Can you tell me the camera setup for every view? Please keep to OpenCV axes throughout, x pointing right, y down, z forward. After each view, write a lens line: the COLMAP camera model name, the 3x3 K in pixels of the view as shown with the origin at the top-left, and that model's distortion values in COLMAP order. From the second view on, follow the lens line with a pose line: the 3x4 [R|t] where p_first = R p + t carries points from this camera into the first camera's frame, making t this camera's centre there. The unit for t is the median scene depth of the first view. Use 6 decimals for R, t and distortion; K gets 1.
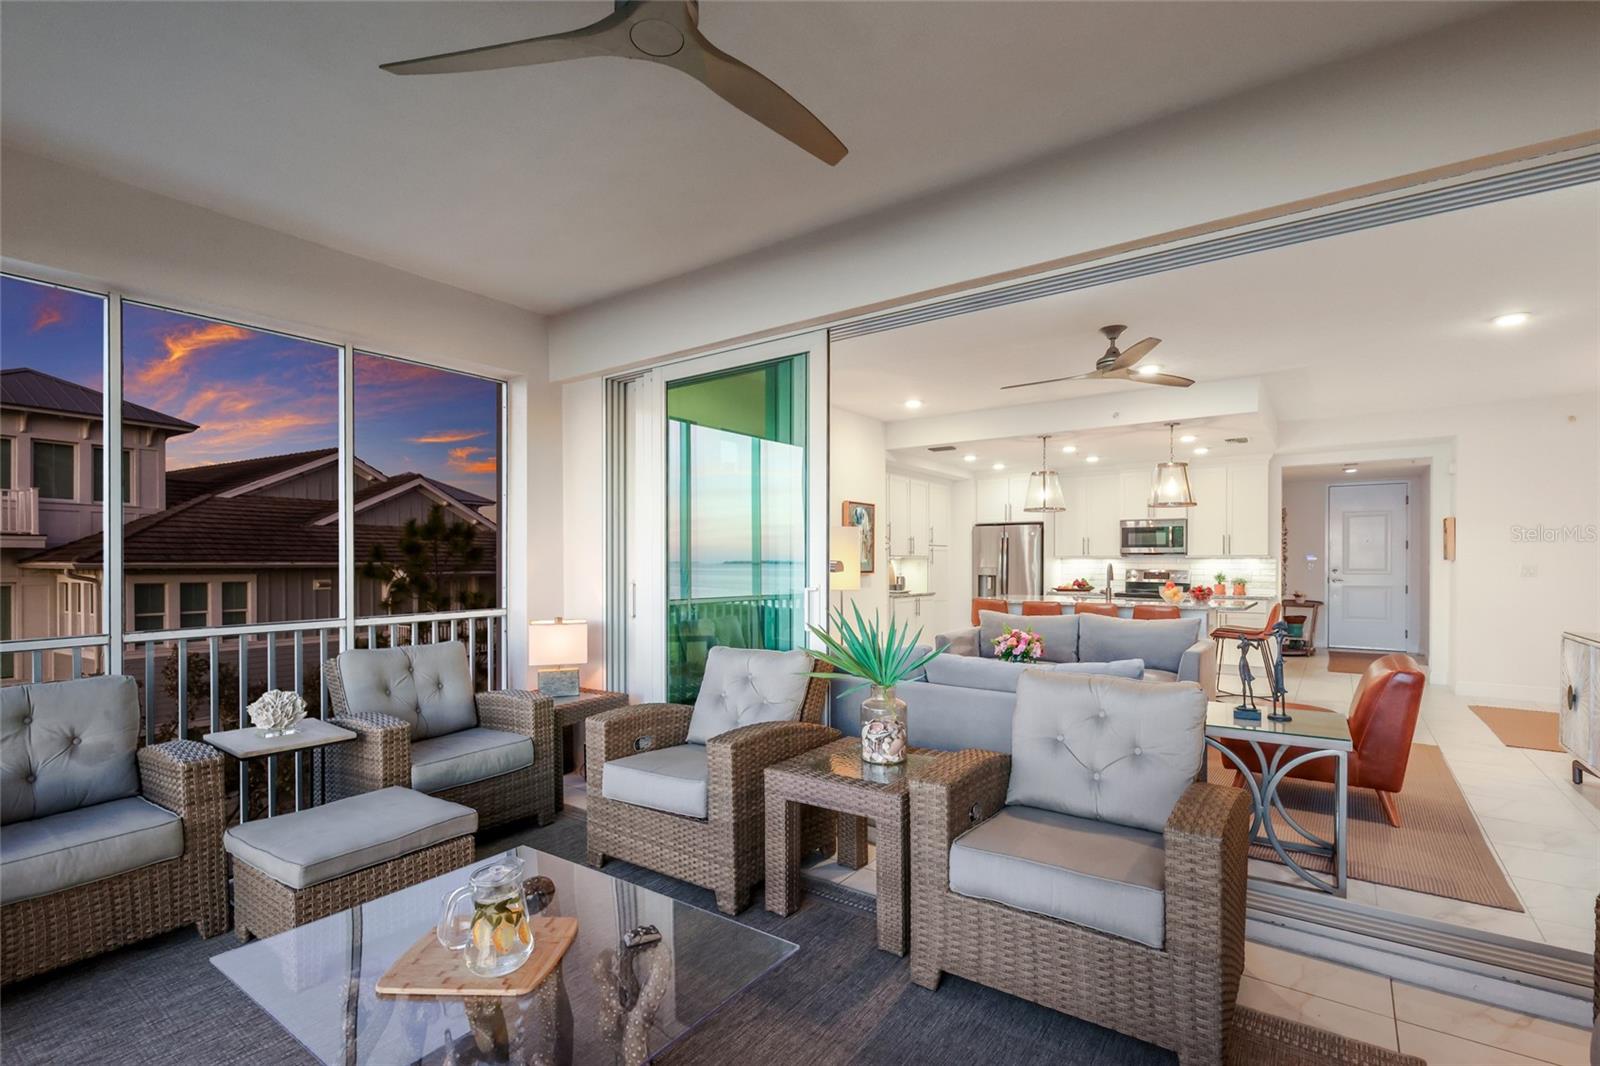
lens RADIAL K [[728.0, 0, 801.1], [0, 728.0, 560.8], [0, 0, 1]] dist [-0.002474, -0.000502]
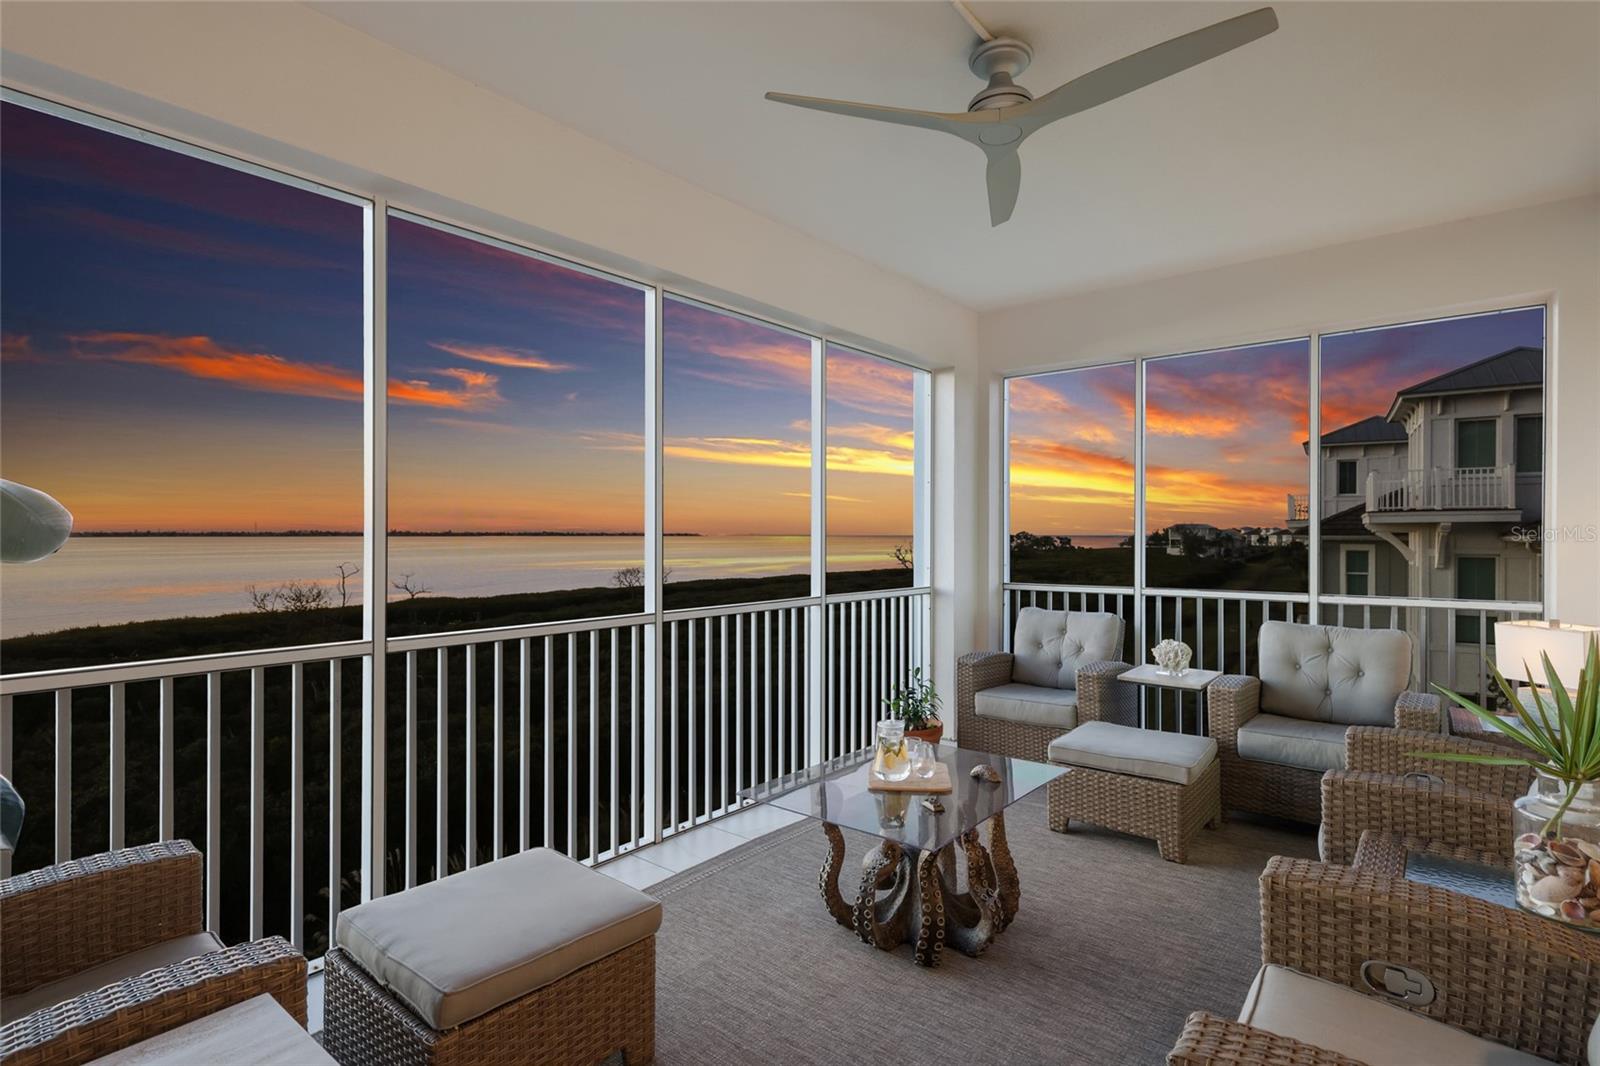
lens RADIAL K [[775.5, 0, 800.0], [0, 775.5, 533.0], [0, 0, 1]] dist [-0.005465, -0.000070]
pose [[-0.089017, -0.006314, -0.996010, 0.592737], [0.008962, 0.999934, -0.007139, -0.010837], [0.995990, -0.009562, -0.088954, 0.380197]]
